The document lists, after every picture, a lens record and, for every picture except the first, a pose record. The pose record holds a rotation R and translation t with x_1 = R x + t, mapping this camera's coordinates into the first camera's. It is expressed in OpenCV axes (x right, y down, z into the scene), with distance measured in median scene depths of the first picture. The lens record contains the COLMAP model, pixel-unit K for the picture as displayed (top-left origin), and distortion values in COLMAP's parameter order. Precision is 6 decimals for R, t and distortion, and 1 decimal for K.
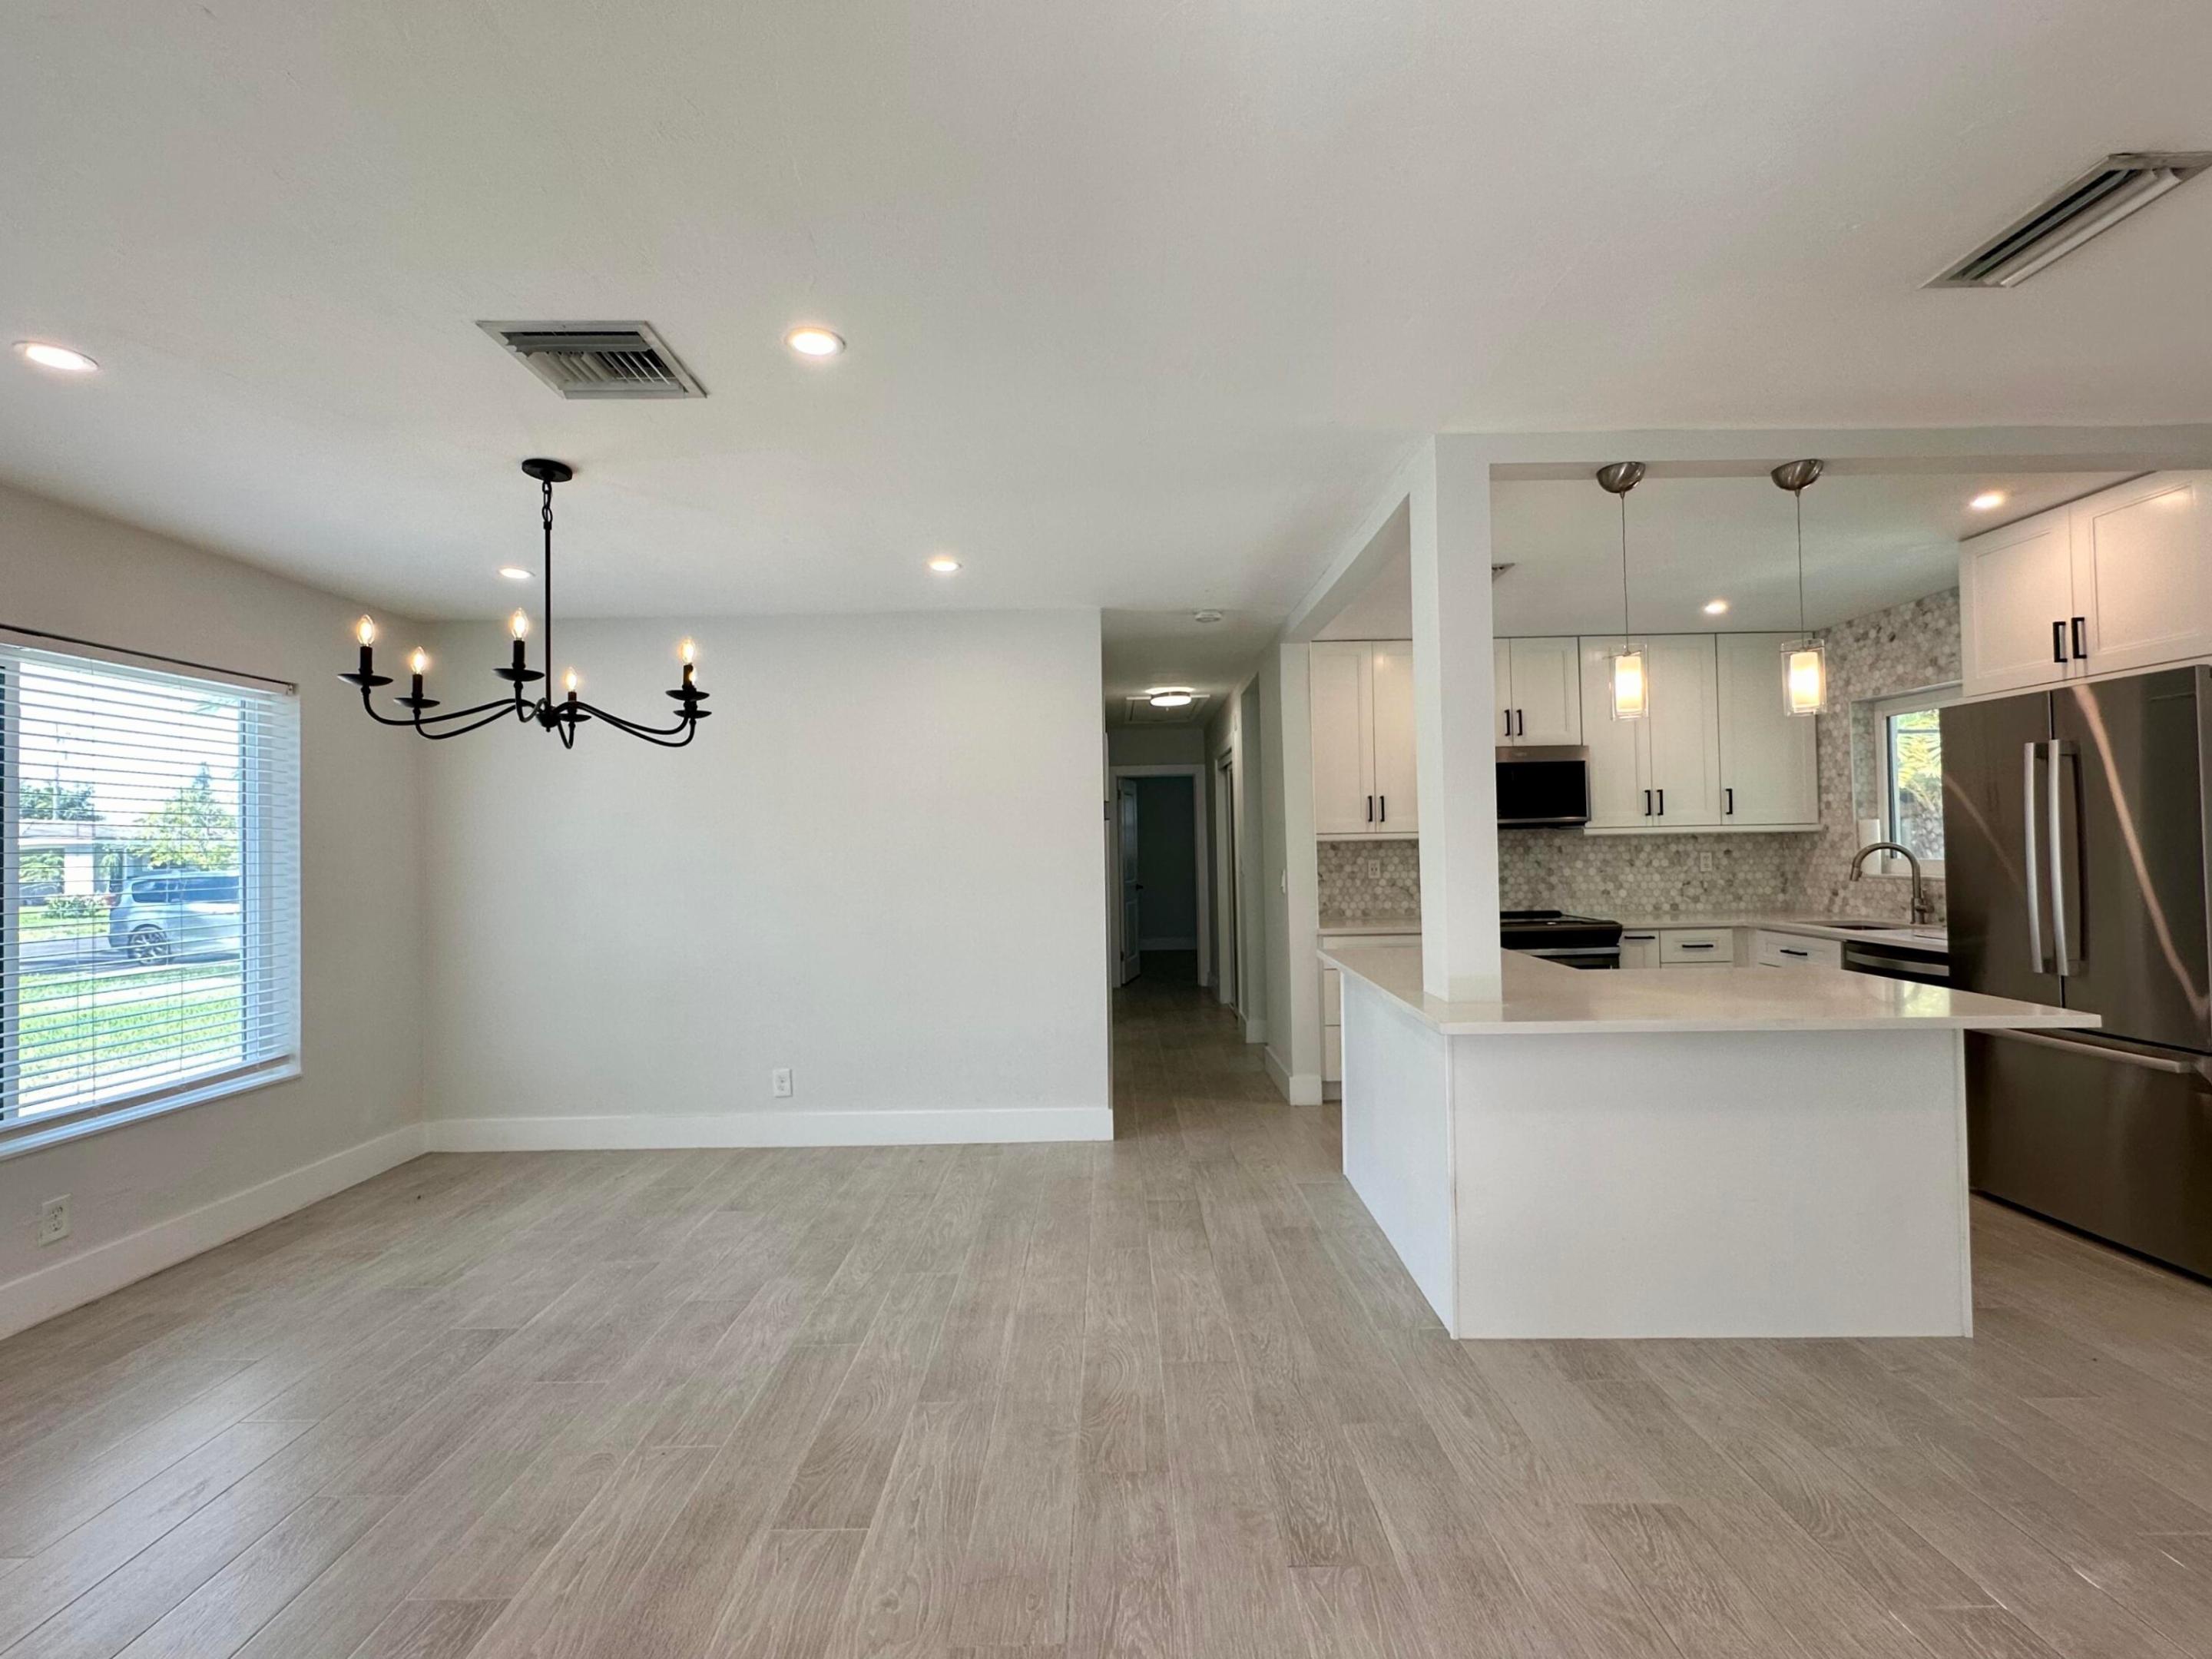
lens RADIAL K [[1000.5, 0, 1108.3], [0, 1000.5, 827.7], [0, 0, 1]] dist [-0.003537, 0.001884]
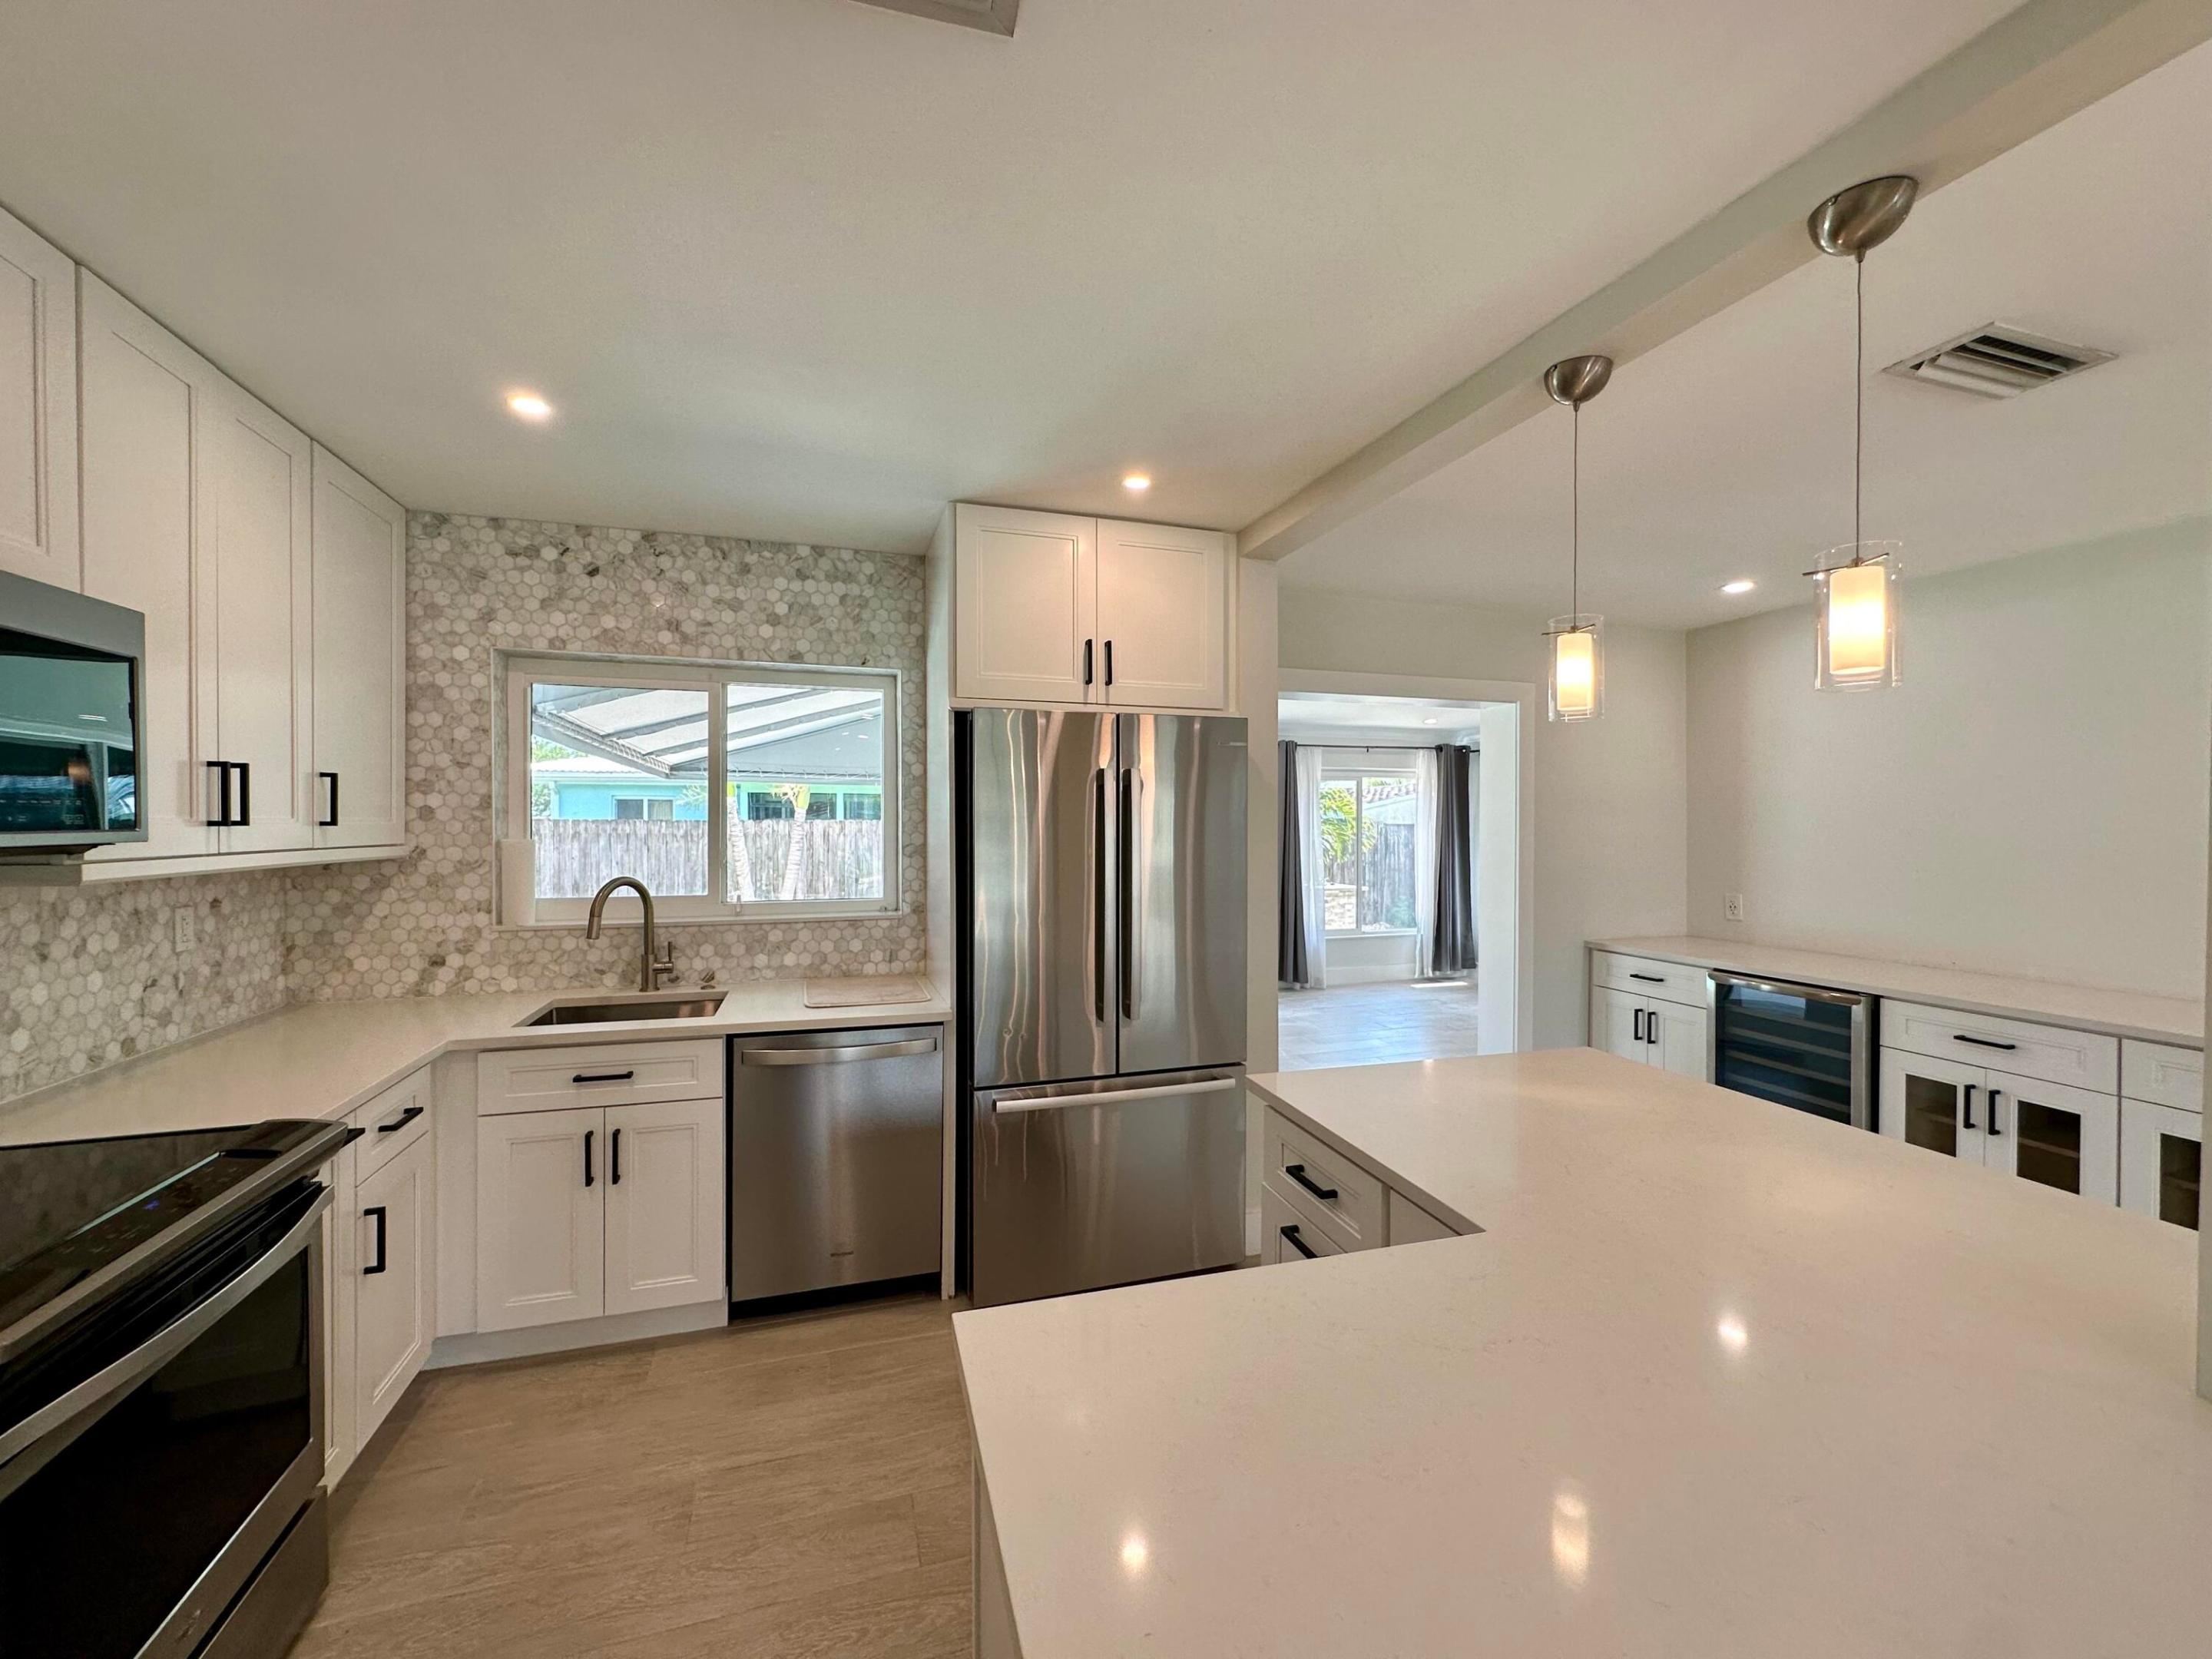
lens RADIAL K [[885.8, 0, 1104.6], [0, 885.8, 826.8], [0, 0, 1]] dist [-0.005188, 0.001438]
pose [[-0.308450, 0.012865, 0.951153, 0.145677], [-0.015219, 0.999714, -0.018457, -0.015405], [-0.951119, -0.020168, -0.308166, 1.091152]]
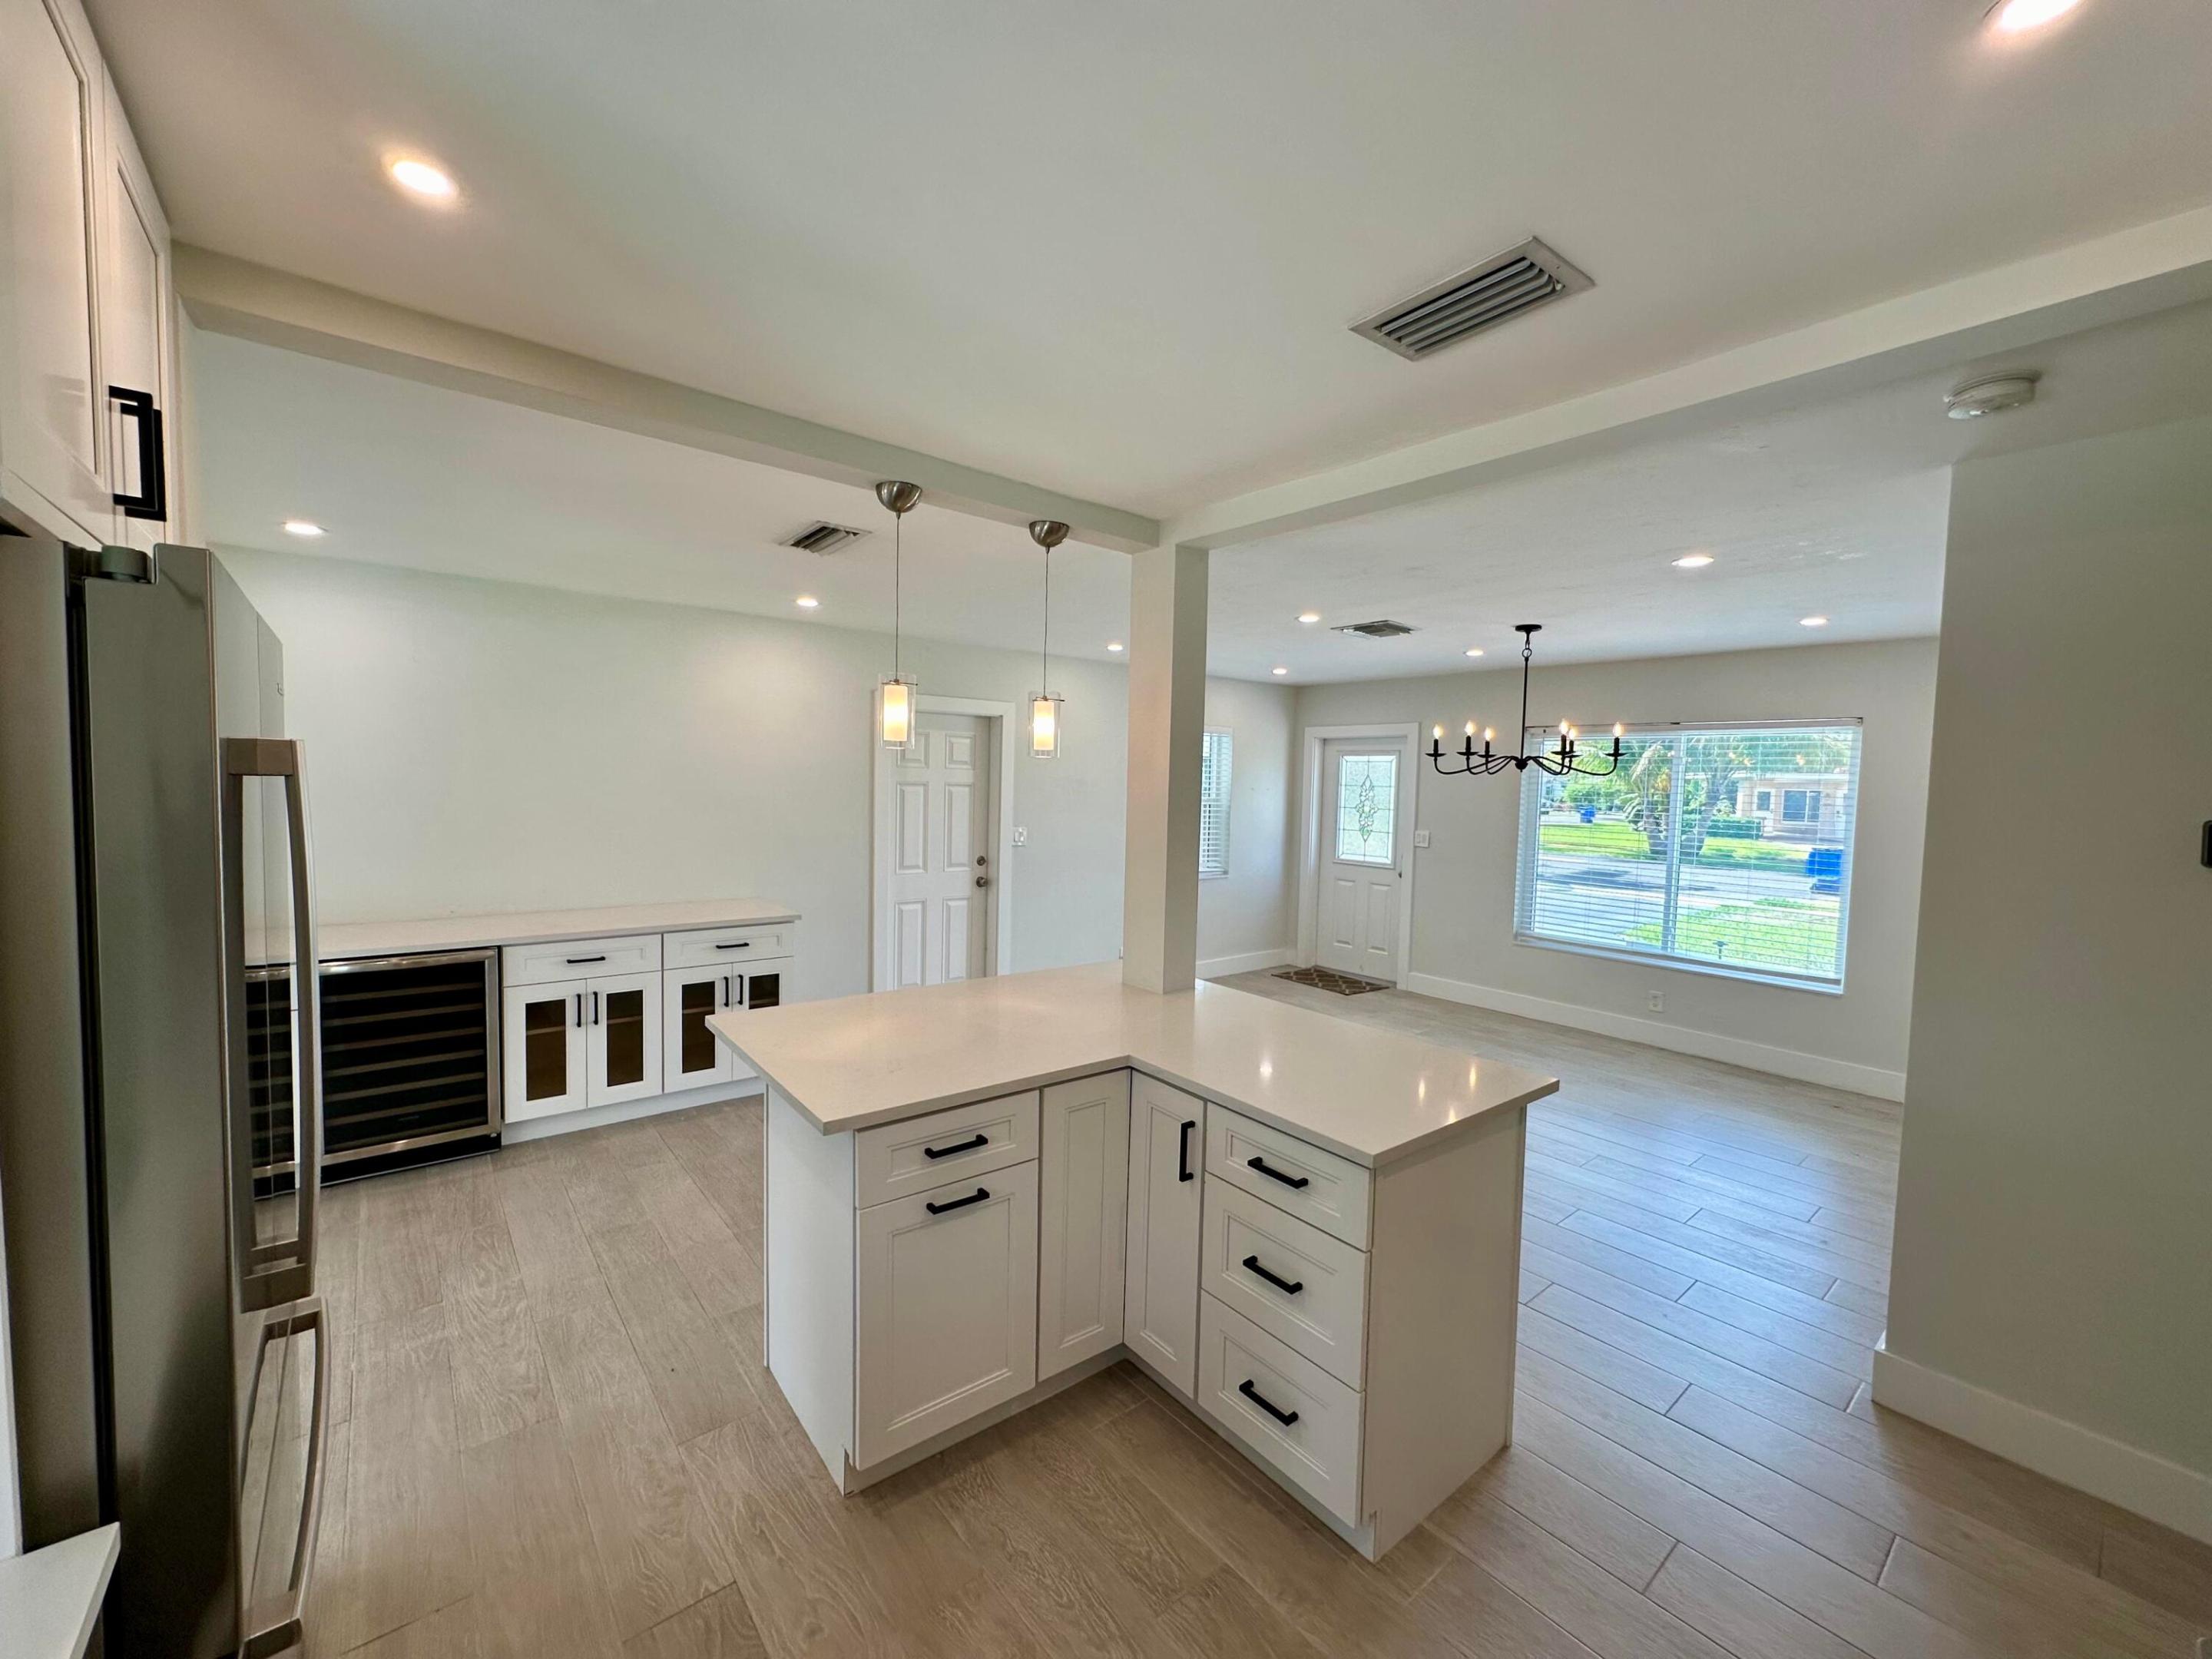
lens RADIAL K [[885.8, 0, 1106.2], [0, 885.8, 825.7], [0, 0, 1]] dist [-0.005188, 0.001438]
pose [[-0.770761, 0.034335, -0.636199, 0.788905], [0.002831, 0.998722, 0.050469, -0.060077], [0.637118, 0.037098, -0.769873, 1.298293]]
